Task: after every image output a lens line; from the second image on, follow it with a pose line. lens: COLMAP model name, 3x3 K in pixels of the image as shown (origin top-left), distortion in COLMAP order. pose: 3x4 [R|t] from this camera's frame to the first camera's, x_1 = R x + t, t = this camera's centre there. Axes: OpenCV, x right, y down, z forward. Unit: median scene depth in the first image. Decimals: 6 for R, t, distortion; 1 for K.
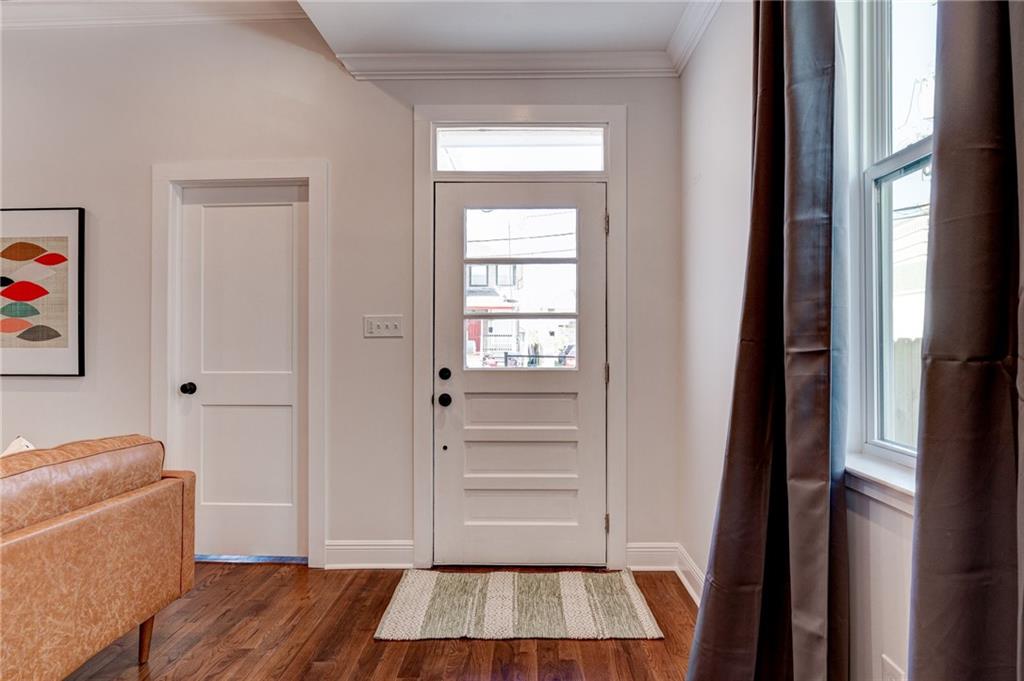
lens RADIAL K [[608.6, 0, 520.8], [0, 608.6, 333.9], [0, 0, 1]] dist [0.000973, -0.000253]
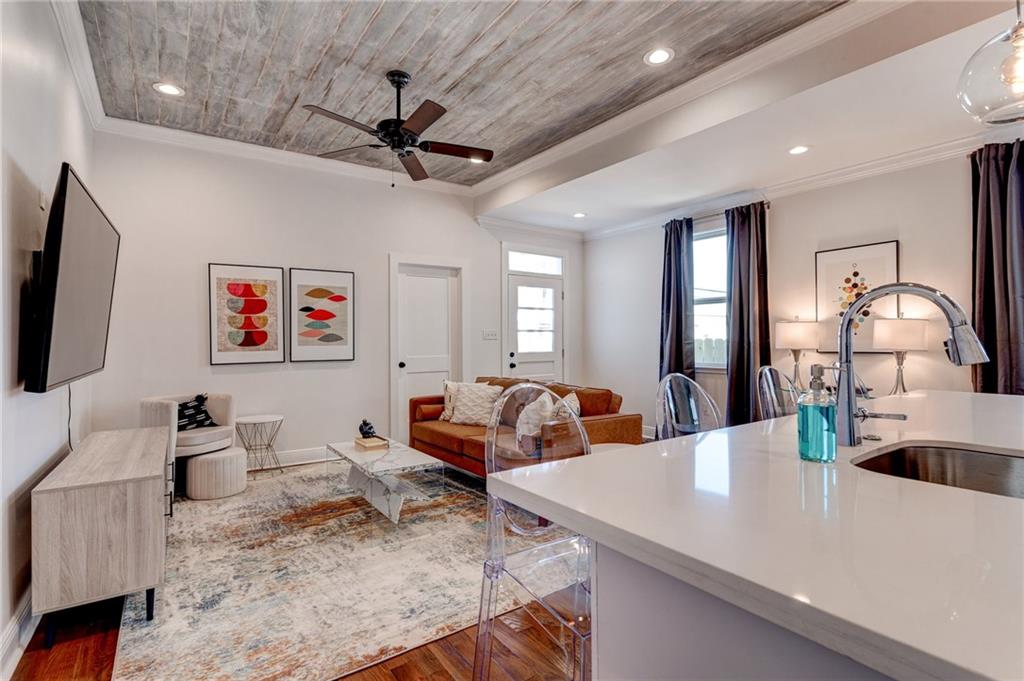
lens RADIAL K [[492.3, 0, 510.6], [0, 492.3, 341.4], [0, 0, 1]] dist [-0.001182, 0.002569]
pose [[0.802035, -0.005078, 0.597256, -1.271622], [-0.000979, 0.999951, 0.009818, -0.005711], [-0.597277, -0.008459, 0.801991, -0.542986]]
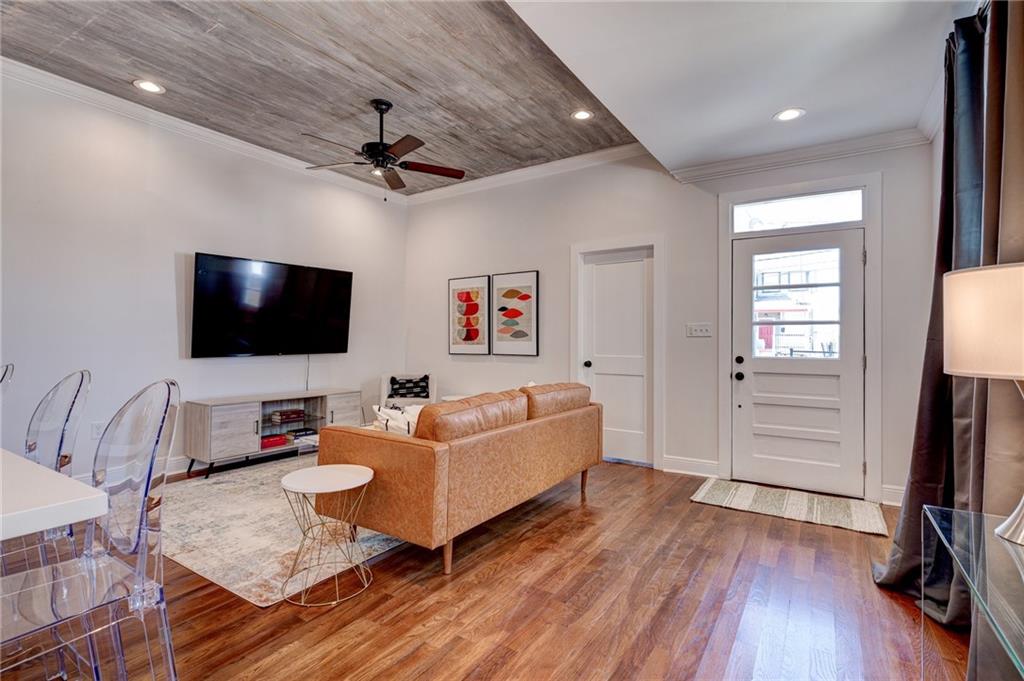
lens RADIAL K [[492.3, 0, 512.3], [0, 492.3, 334.9], [0, 0, 1]] dist [-0.001182, 0.002569]
pose [[0.849596, 0.000660, -0.527434, 0.048401], [0.000952, 0.999996, 0.002784, -0.003562], [0.527434, -0.002867, 0.849591, -0.400750]]
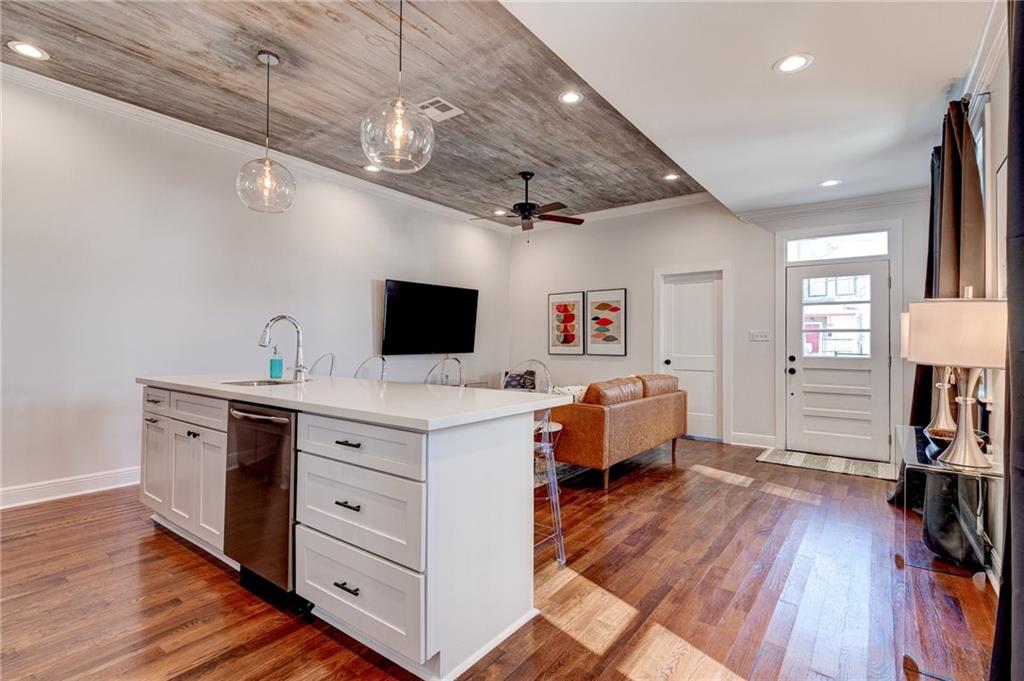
lens RADIAL K [[492.3, 0, 512.1], [0, 492.3, 334.7], [0, 0, 1]] dist [-0.001182, 0.002569]
pose [[0.809733, -0.001671, -0.586796, 0.087720], [-0.001080, 0.999990, -0.004338, -0.007636], [0.586798, 0.004147, 0.809723, -0.924921]]
